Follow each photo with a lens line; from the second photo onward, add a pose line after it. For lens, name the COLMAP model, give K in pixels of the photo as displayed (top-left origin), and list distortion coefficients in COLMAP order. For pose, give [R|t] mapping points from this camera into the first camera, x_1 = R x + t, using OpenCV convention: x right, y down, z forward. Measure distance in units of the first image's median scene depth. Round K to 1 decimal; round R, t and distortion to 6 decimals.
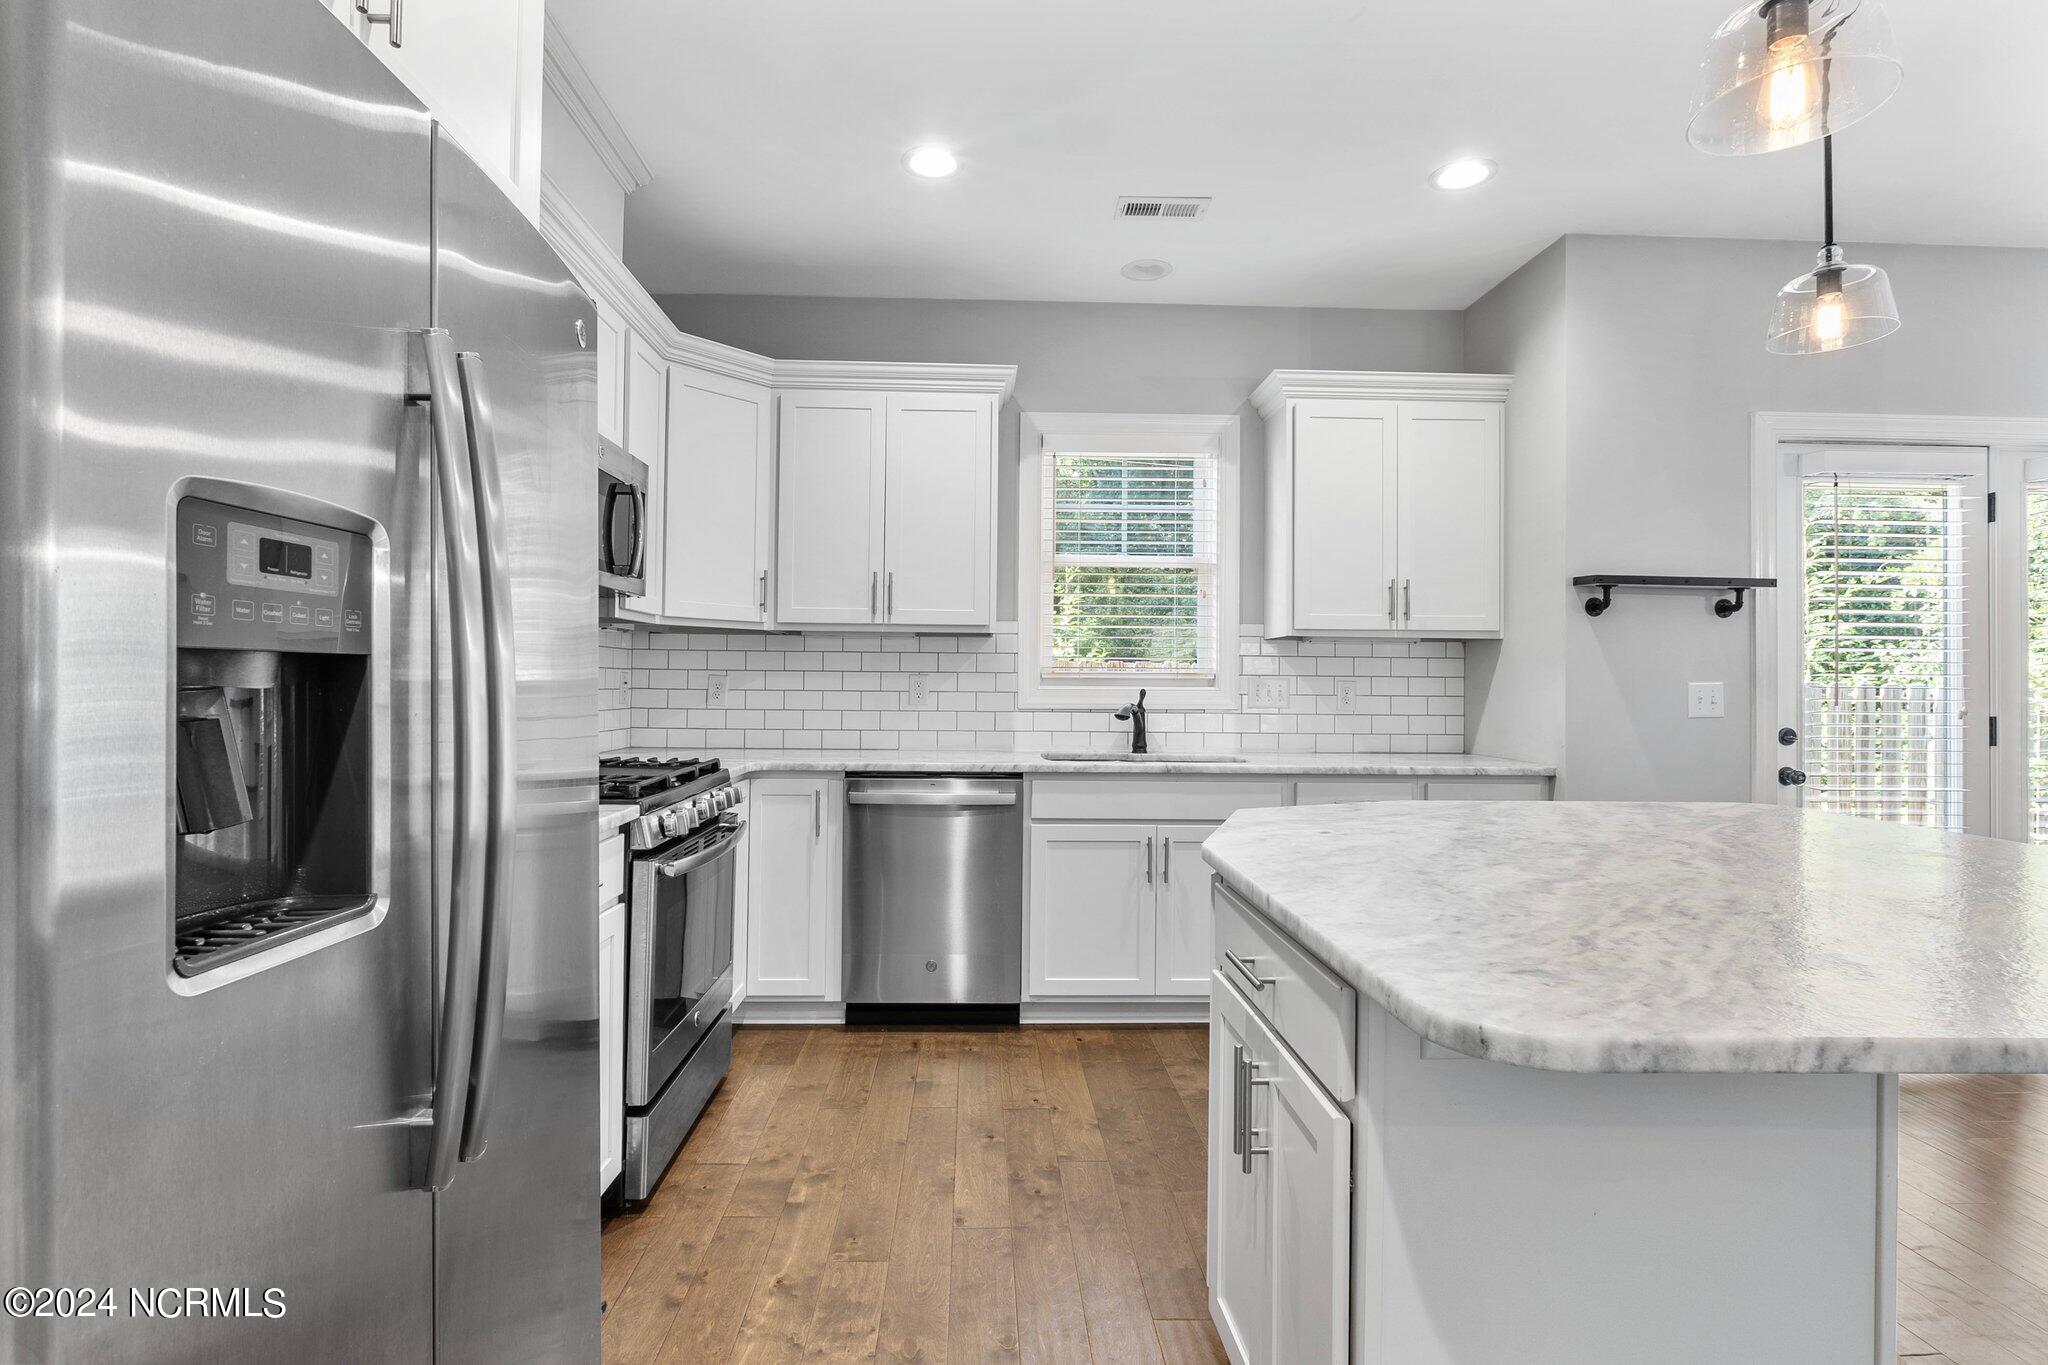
lens RADIAL K [[945.0, 0, 1019.1], [0, 945.0, 676.2], [0, 0, 1]] dist [-0.011074, 0.000500]
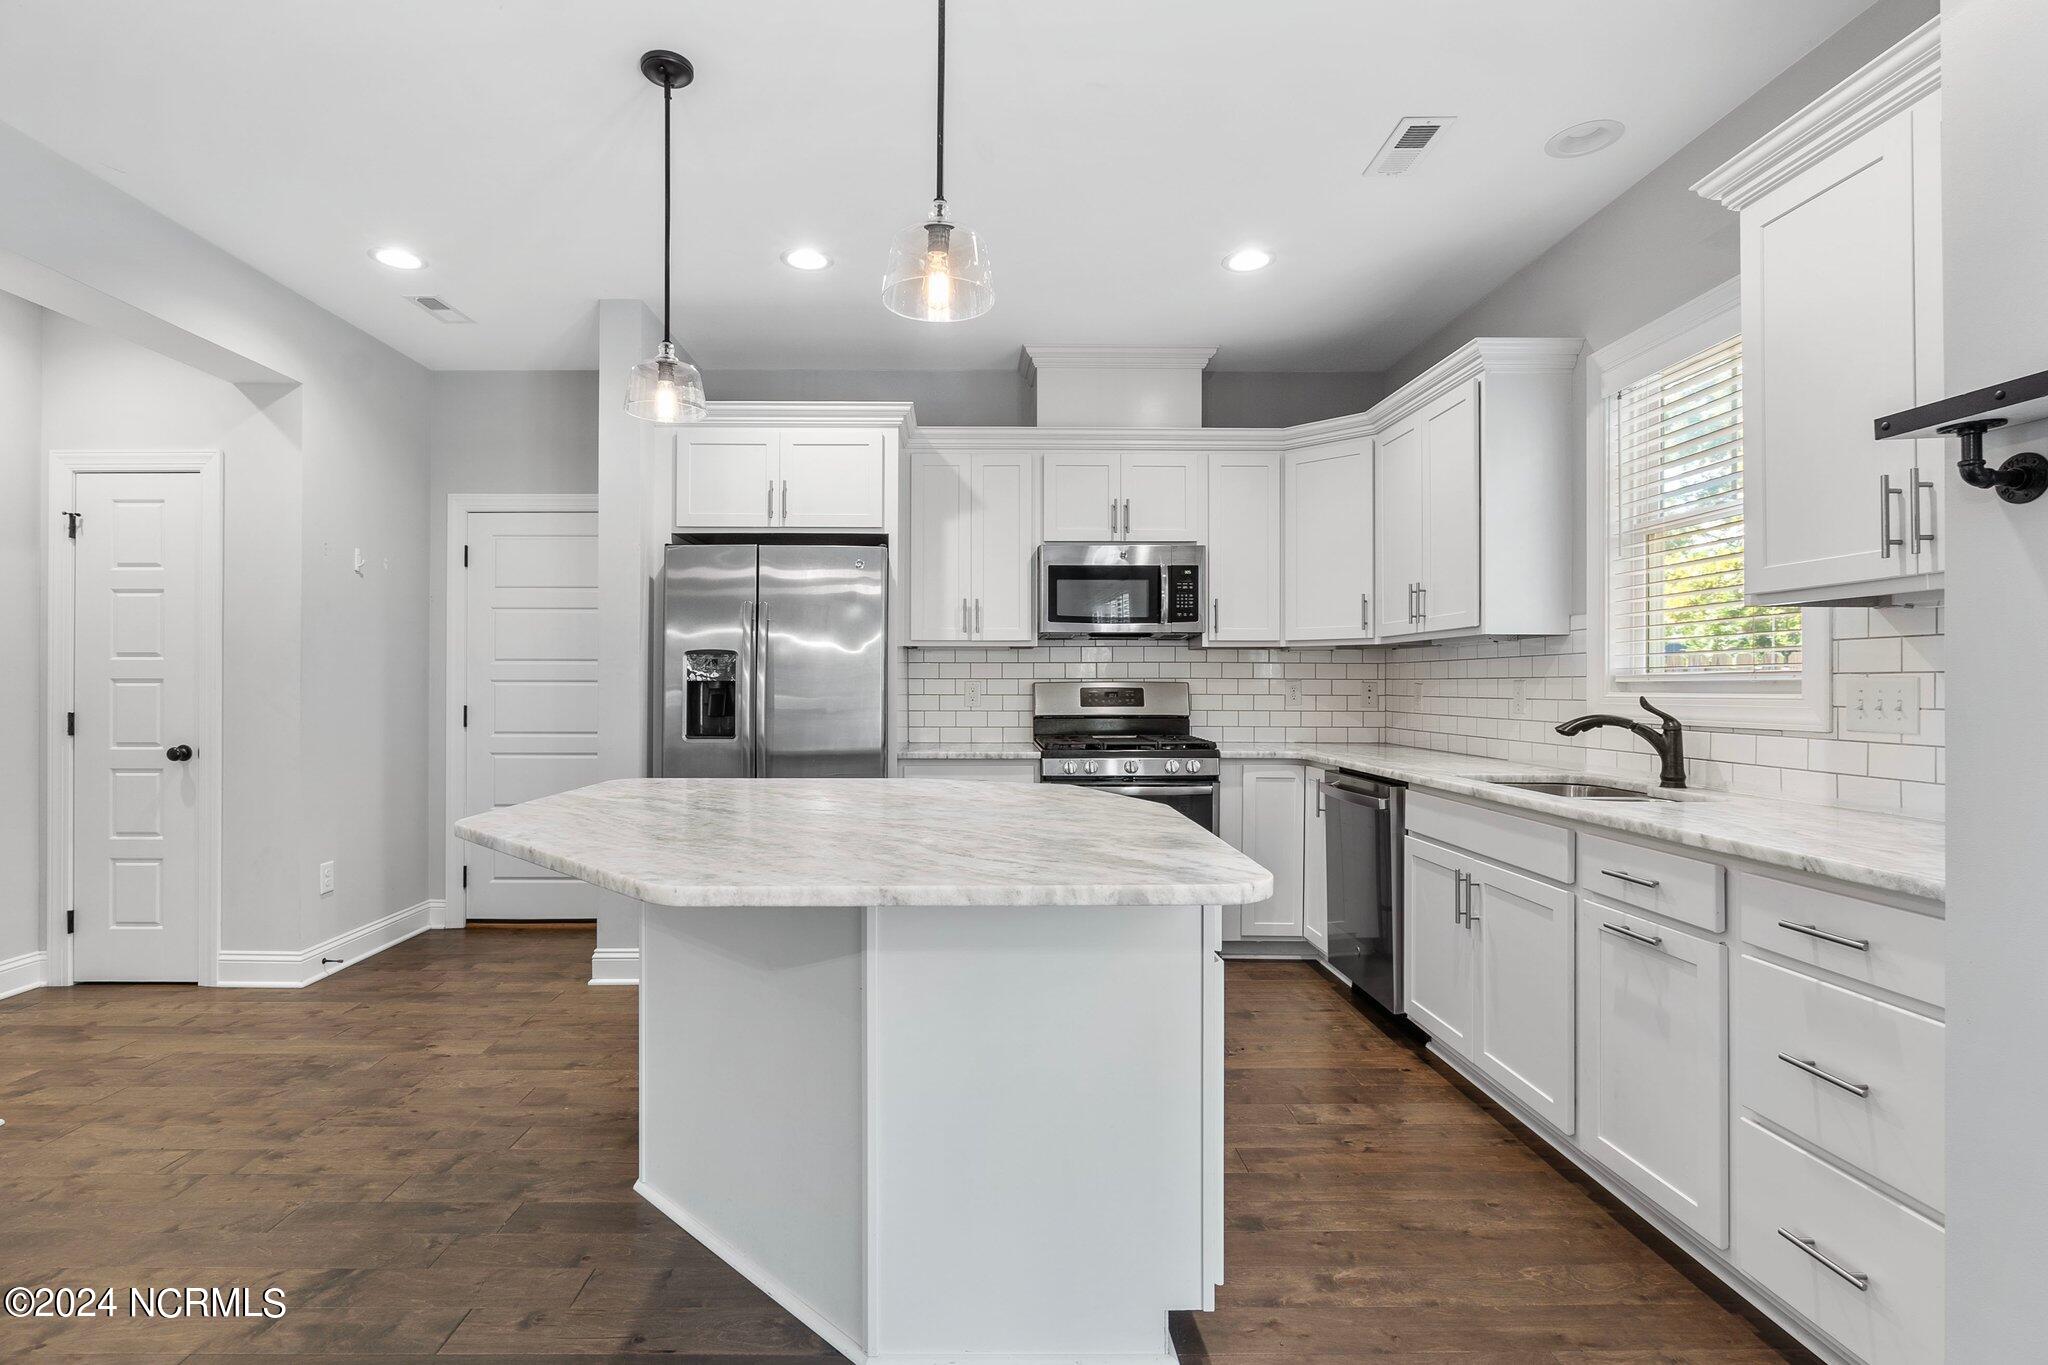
lens RADIAL K [[945.0, 0, 1019.1], [0, 945.0, 676.2], [0, 0, 1]] dist [-0.011074, 0.000500]
pose [[0.029610, -0.017335, -0.999411, 0.874338], [0.000427, 0.999850, -0.017330, 0.011108], [0.999561, 0.000087, 0.029613, 0.522536]]
